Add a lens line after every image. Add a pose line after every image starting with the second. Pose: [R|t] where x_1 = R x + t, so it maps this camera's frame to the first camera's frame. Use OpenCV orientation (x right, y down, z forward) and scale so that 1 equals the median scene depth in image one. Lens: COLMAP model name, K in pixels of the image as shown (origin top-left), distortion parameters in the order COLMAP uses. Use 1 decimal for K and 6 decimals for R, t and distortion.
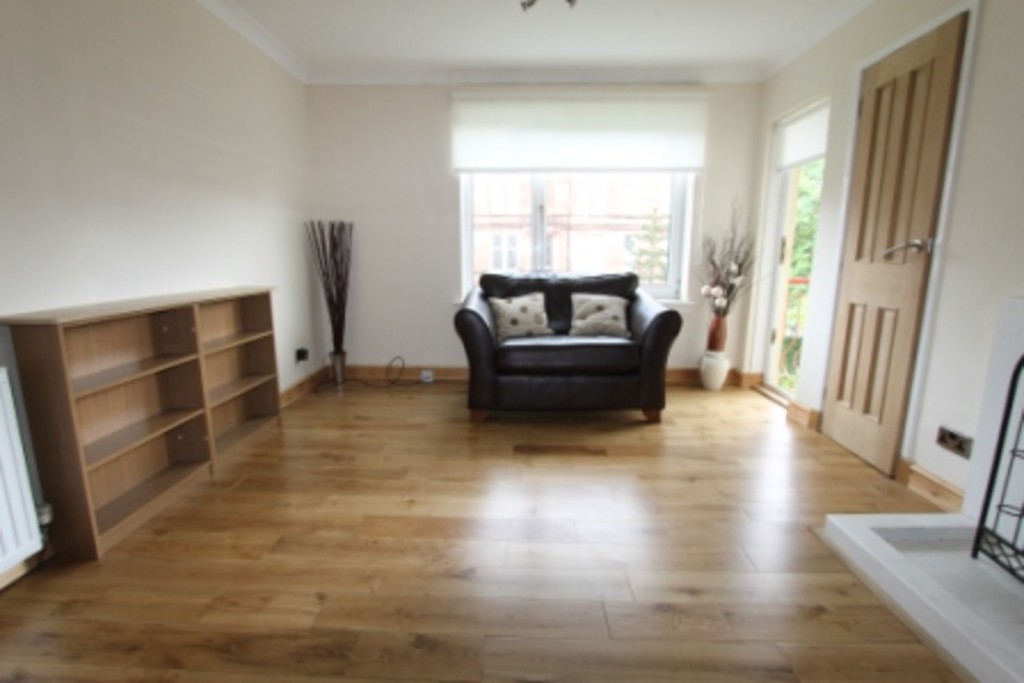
lens RADIAL K [[478.4, 0, 512.0], [0, 478.4, 341.5], [0, 0, 1]] dist [-0.021856, 0.000292]
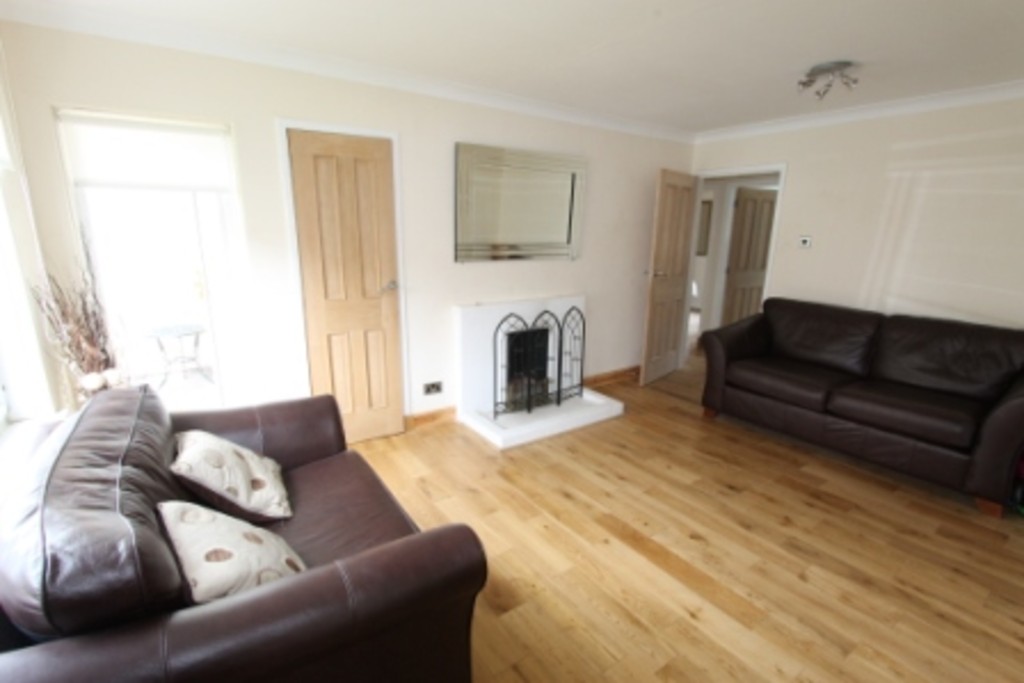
lens RADIAL K [[478.4, 0, 512.0], [0, 478.4, 341.5], [0, 0, 1]] dist [-0.021856, 0.000292]
pose [[-0.605724, -0.188831, 0.772943, -0.641302], [0.136406, 0.932405, 0.334684, -0.529530], [-0.783895, 0.308160, -0.539023, 1.703278]]
